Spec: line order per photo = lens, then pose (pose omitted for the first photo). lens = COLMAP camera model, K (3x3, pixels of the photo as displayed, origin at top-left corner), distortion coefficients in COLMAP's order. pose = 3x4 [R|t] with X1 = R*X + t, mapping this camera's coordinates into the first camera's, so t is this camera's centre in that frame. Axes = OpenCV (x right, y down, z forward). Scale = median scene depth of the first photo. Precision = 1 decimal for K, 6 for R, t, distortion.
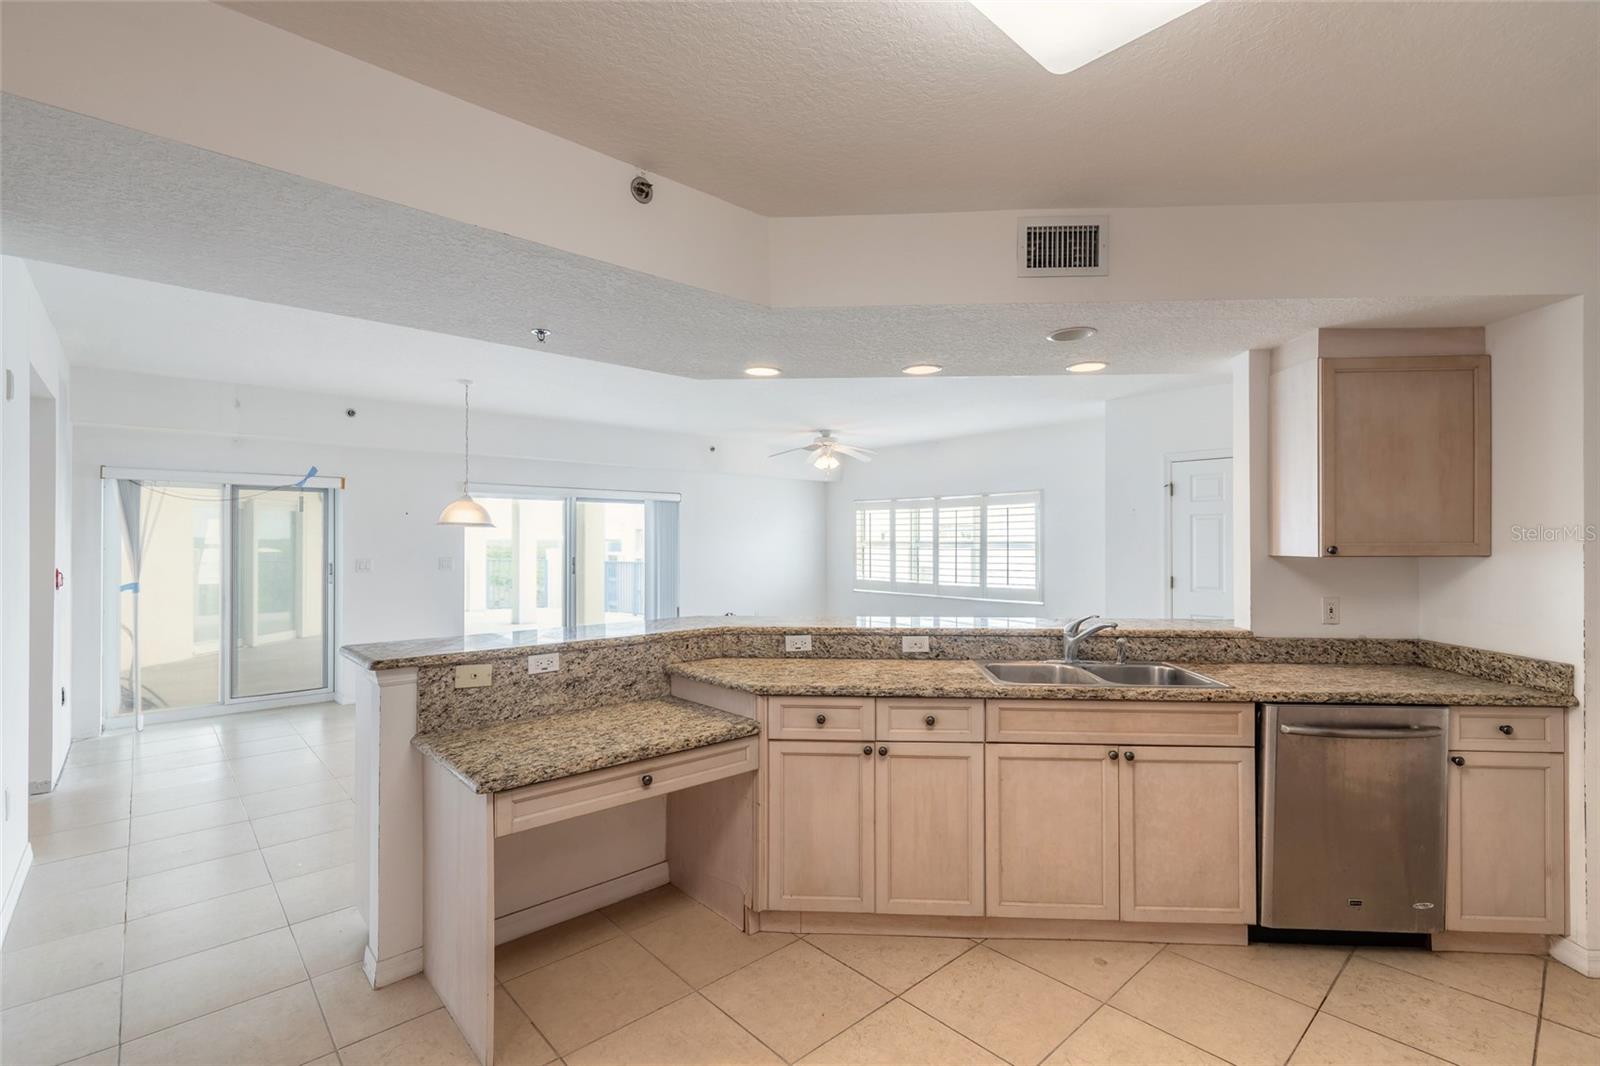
lens RADIAL K [[719.7, 0, 789.3], [0, 719.7, 536.4], [0, 0, 1]] dist [0.006969, -0.001869]
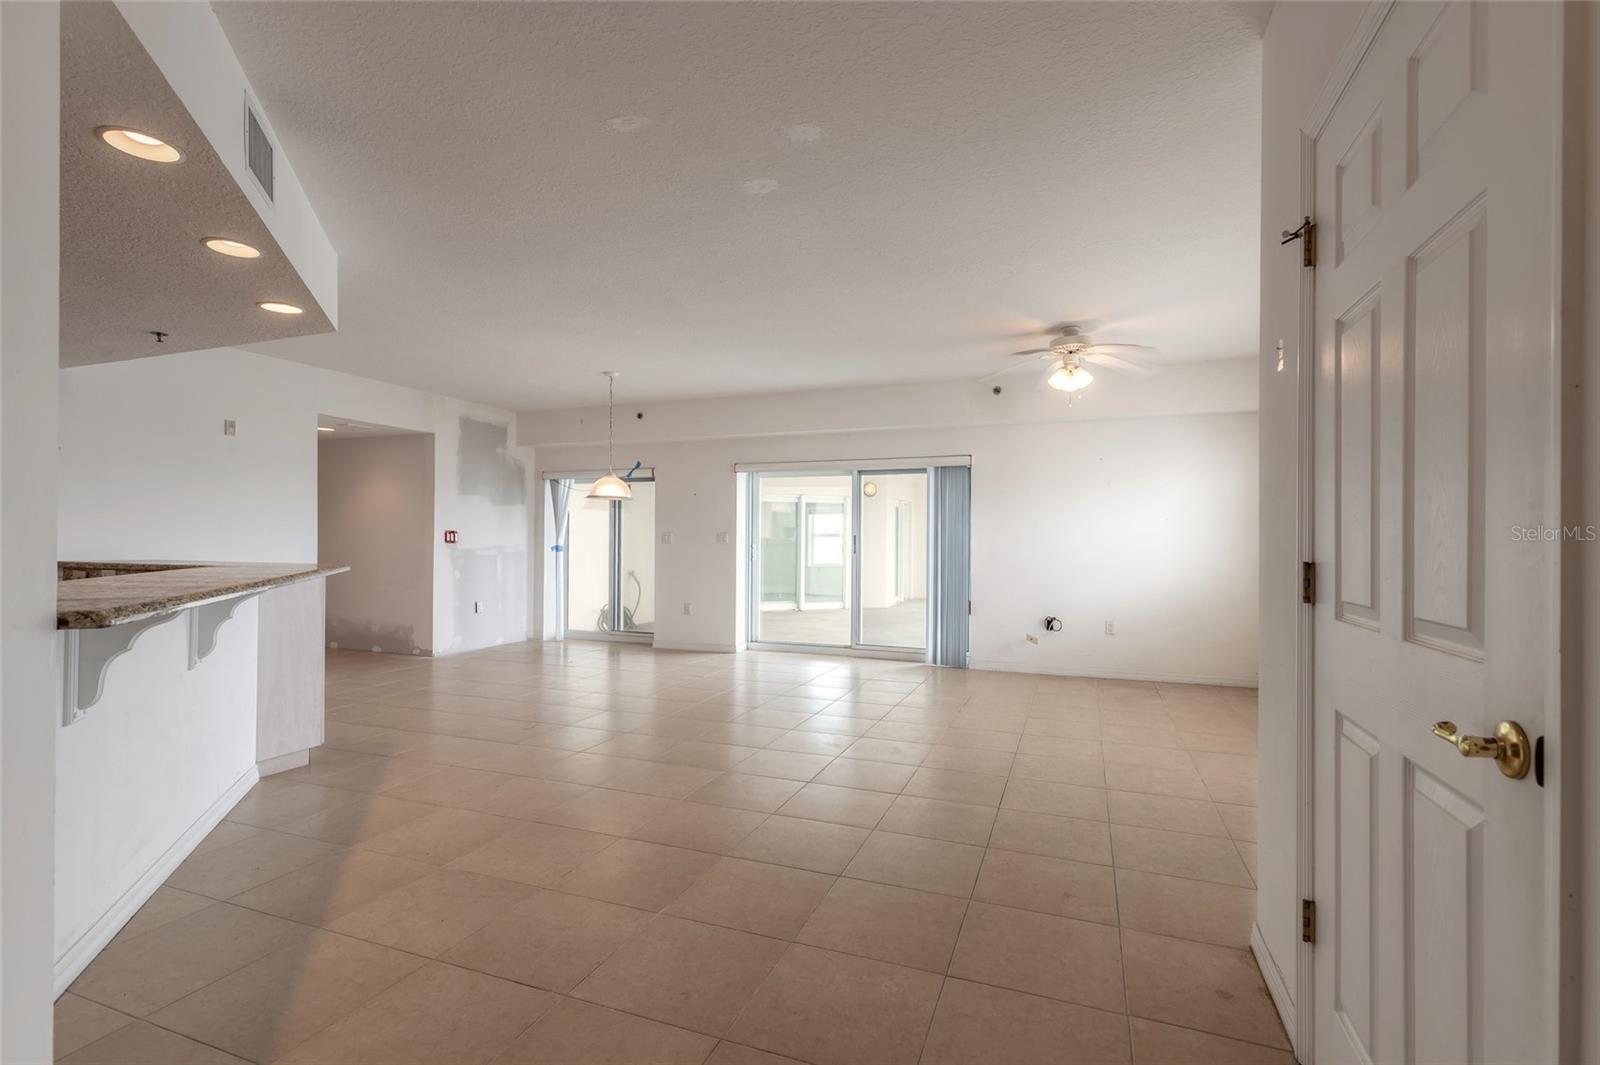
lens RADIAL K [[719.7, 0, 803.8], [0, 719.7, 535.6], [0, 0, 1]] dist [0.006969, -0.001869]
pose [[0.460654, -0.000851, -0.887579, 1.288328], [-0.002948, 0.999993, -0.002489, 0.081936], [0.887575, 0.003764, 0.460648, 1.350619]]
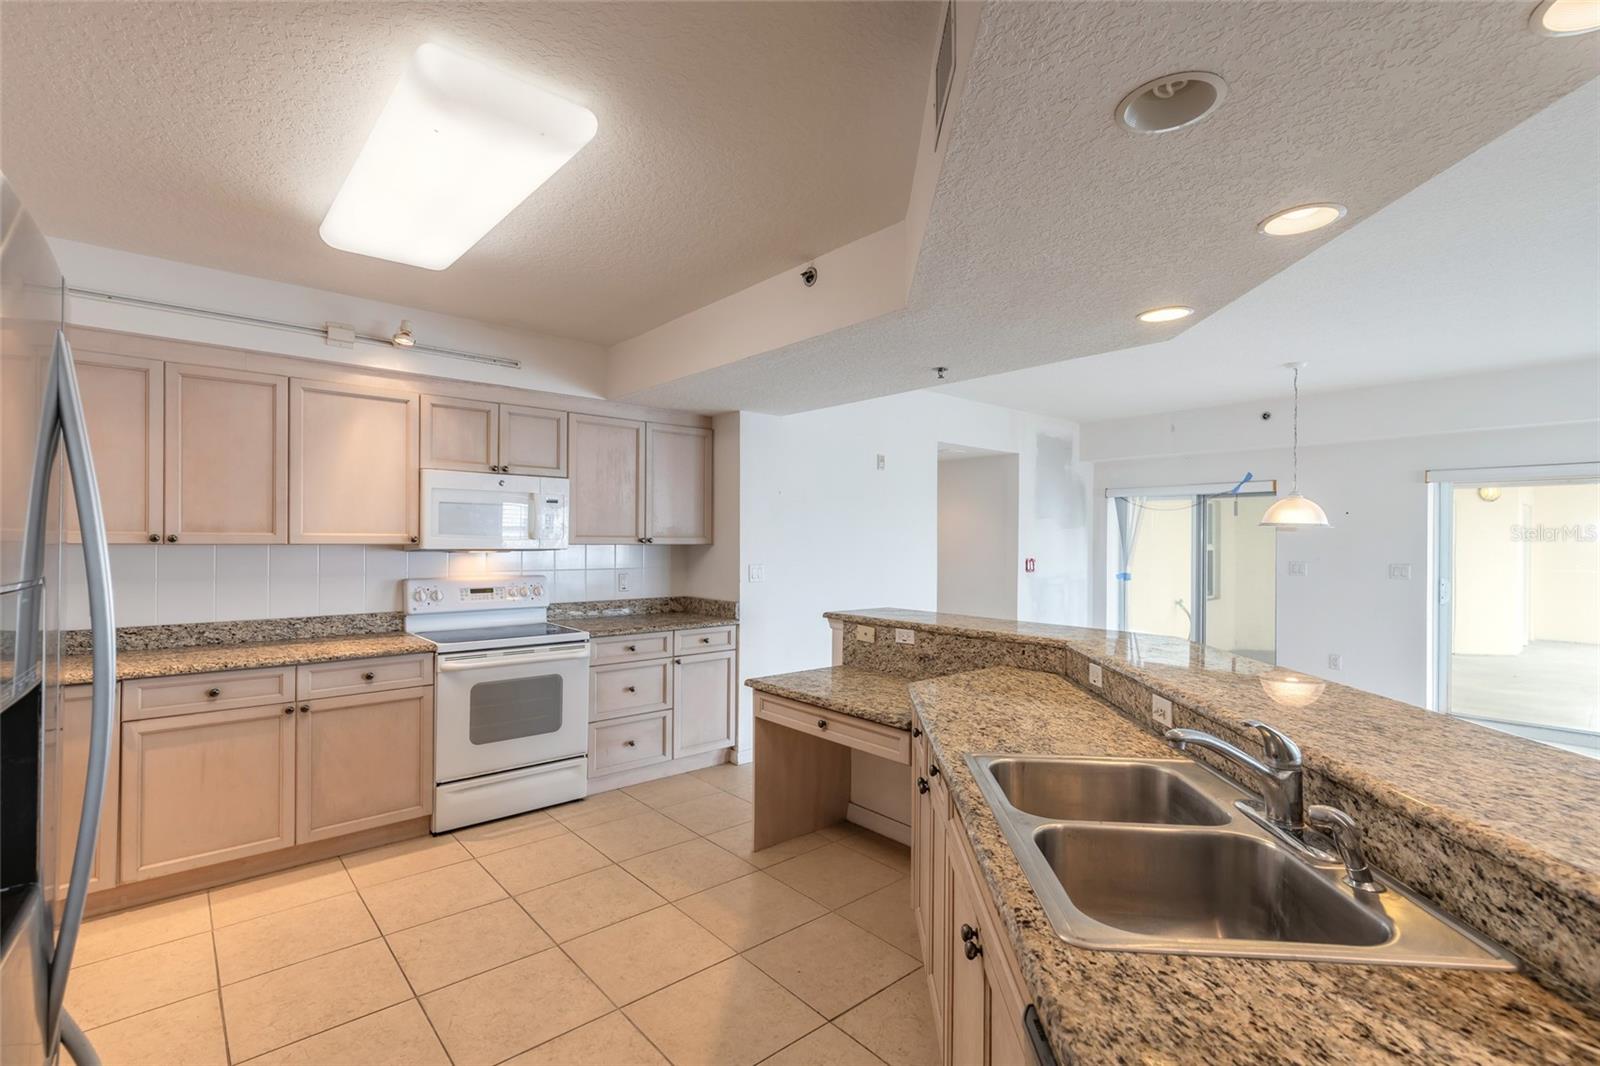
lens RADIAL K [[719.7, 0, 799.7], [0, 719.7, 539.8], [0, 0, 1]] dist [0.006969, -0.001869]
pose [[-0.008591, -0.000068, -0.999963, 0.812964], [-0.000884, 1.000000, -0.000060, 0.004860], [0.999963, 0.000884, -0.008591, 0.715698]]
